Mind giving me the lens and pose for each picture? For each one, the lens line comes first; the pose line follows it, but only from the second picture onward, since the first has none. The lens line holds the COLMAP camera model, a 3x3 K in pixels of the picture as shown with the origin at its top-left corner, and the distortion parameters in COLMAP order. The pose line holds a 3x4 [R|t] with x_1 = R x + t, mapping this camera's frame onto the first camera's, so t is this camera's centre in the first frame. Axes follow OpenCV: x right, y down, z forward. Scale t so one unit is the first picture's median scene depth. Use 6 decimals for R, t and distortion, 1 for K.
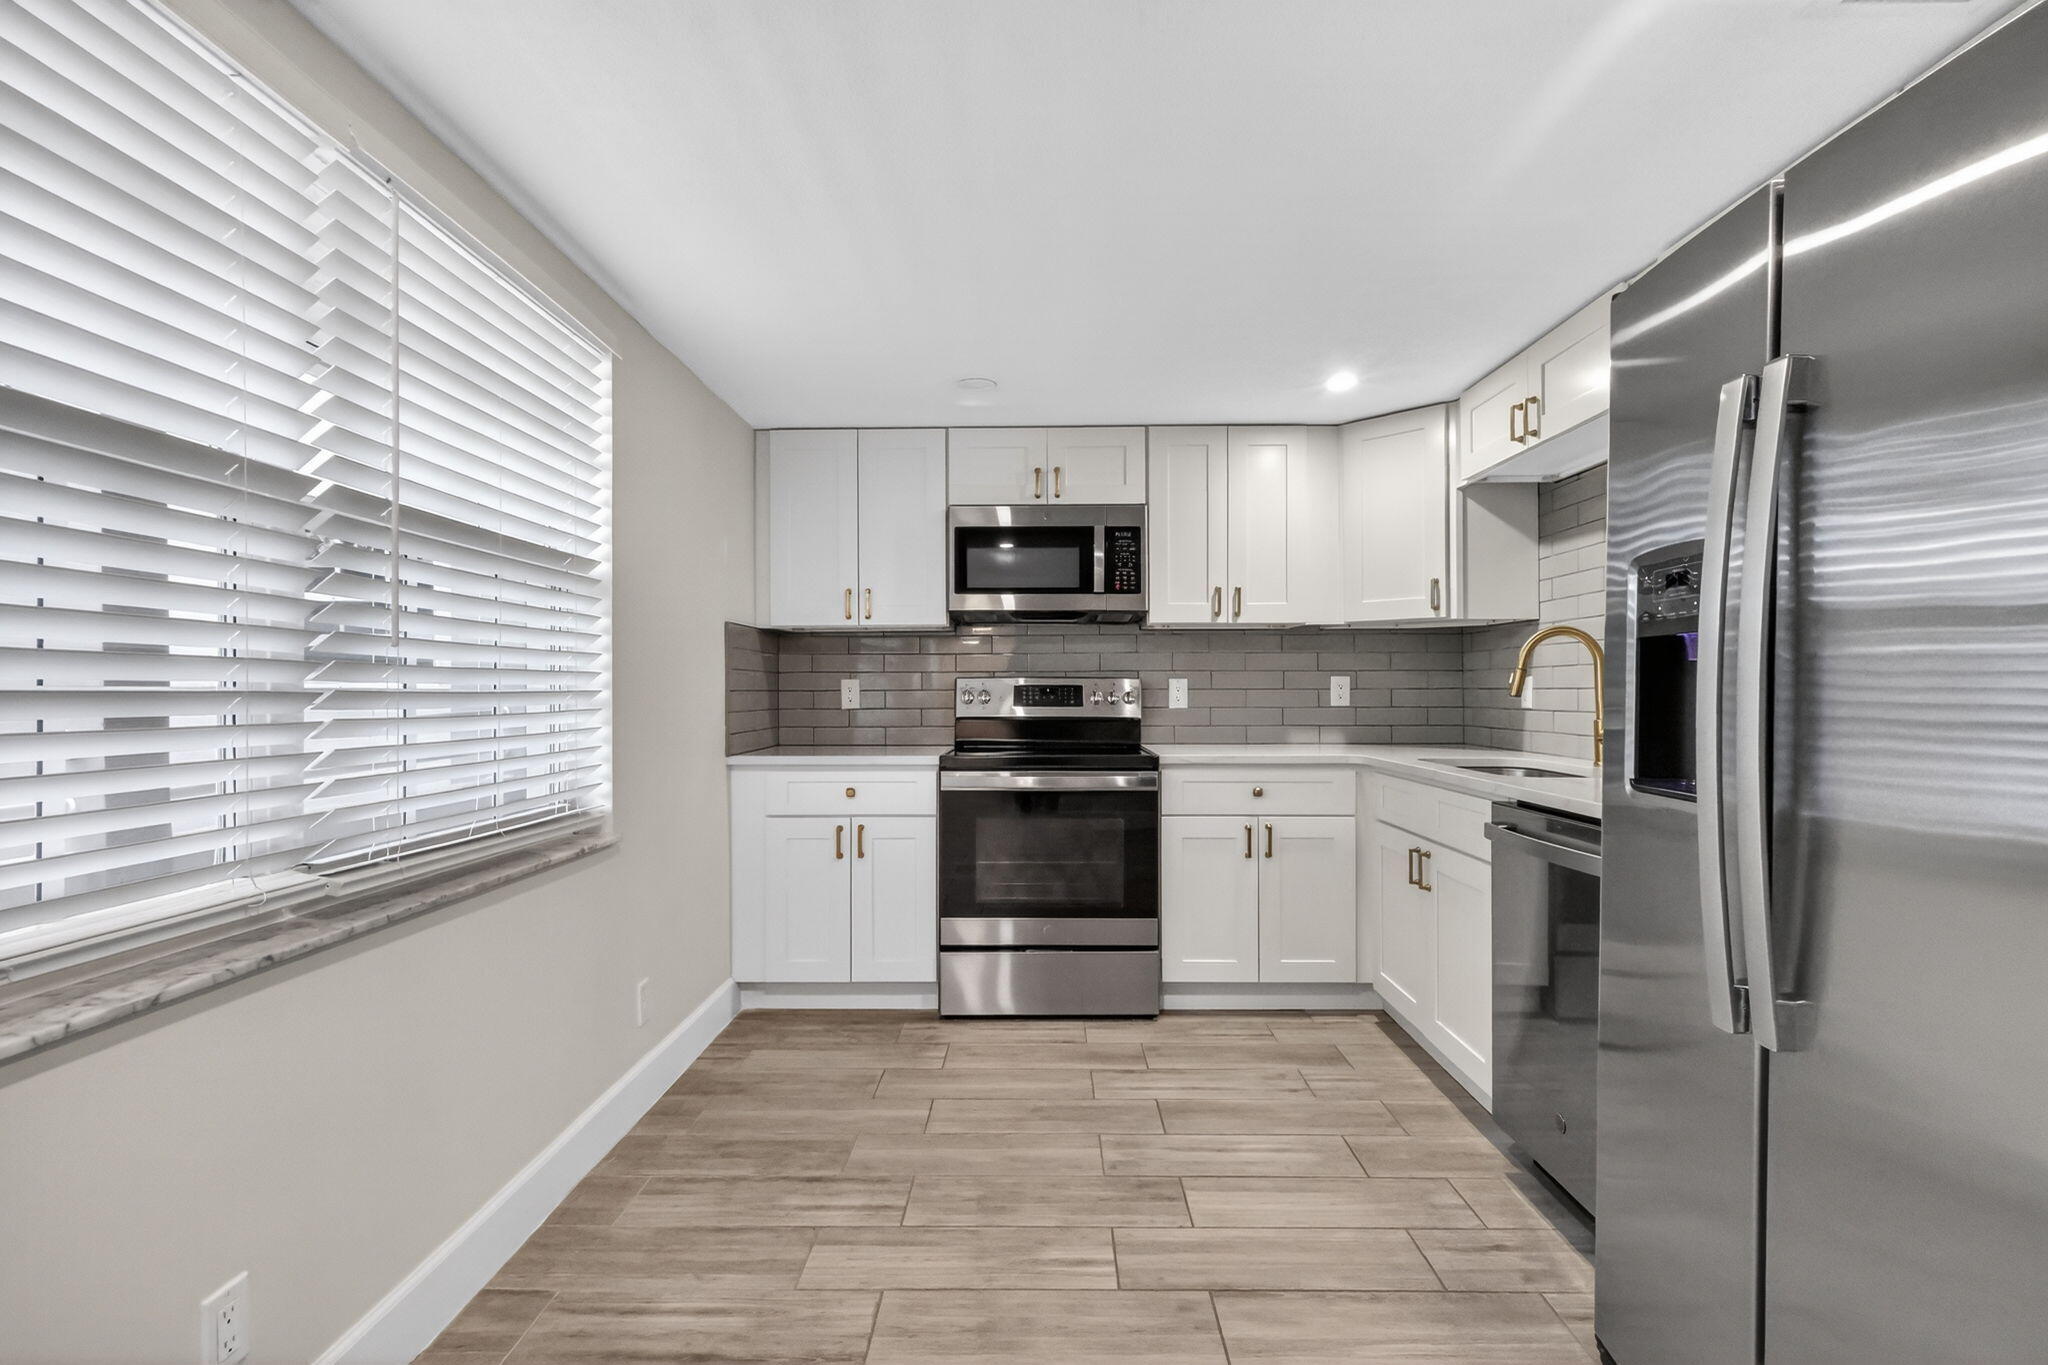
lens RADIAL K [[949.2, 0, 1028.7], [0, 949.2, 681.4], [0, 0, 1]] dist [-0.001427, 0.000119]
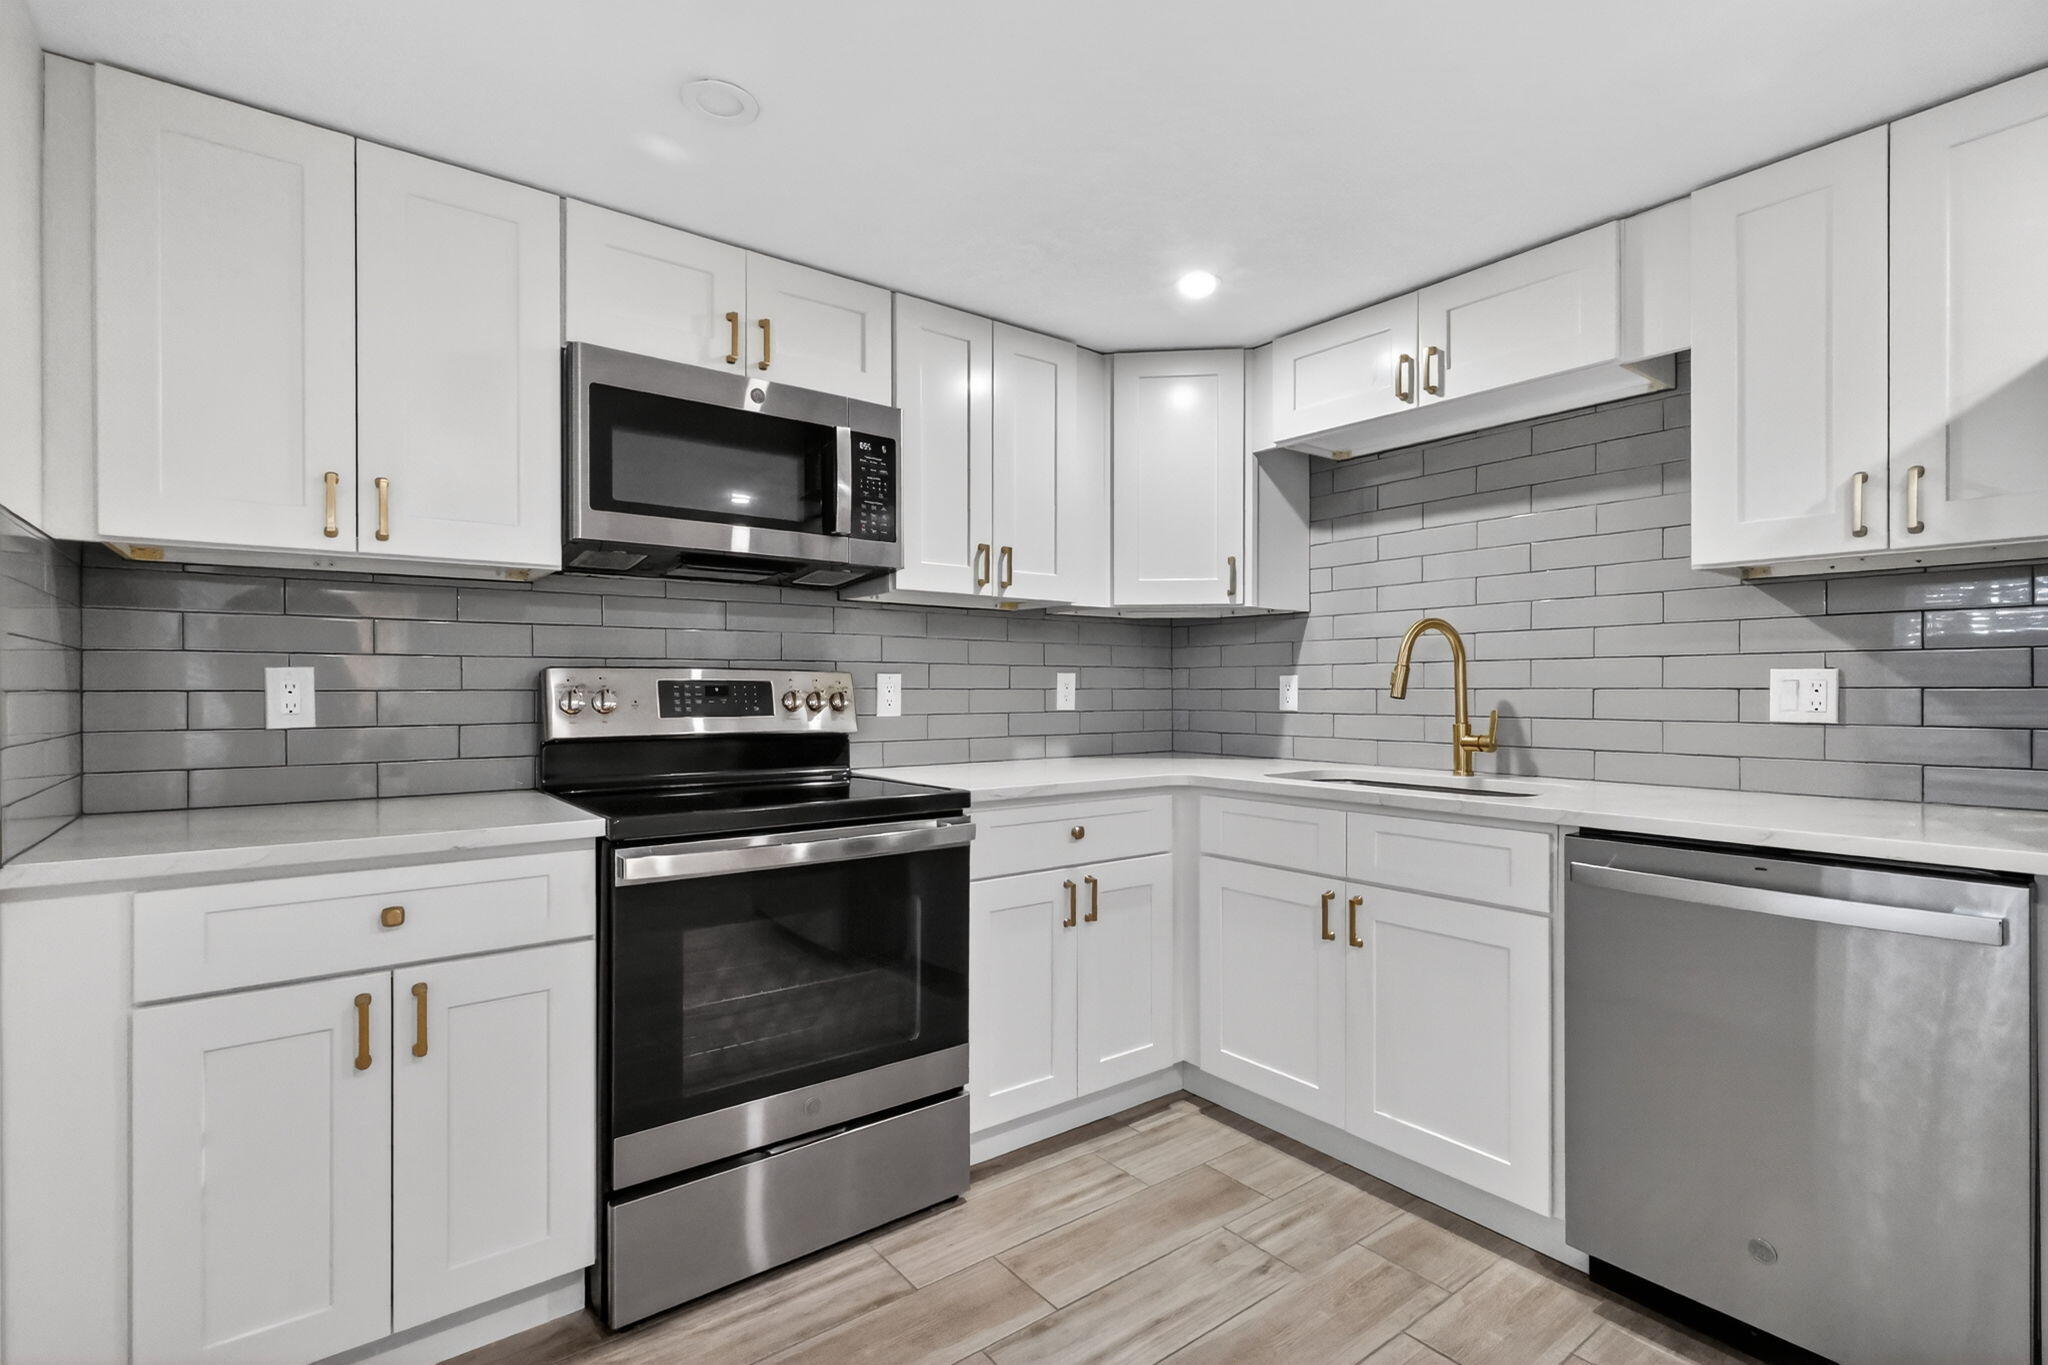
lens RADIAL K [[949.2, 0, 1034.3], [0, 949.2, 690.0], [0, 0, 1]] dist [-0.001427, 0.000119]
pose [[0.782622, 0.002083, 0.622494, -0.234271], [-0.007874, 0.999948, 0.006554, 0.004371], [-0.622447, -0.010031, 0.782597, 0.467716]]
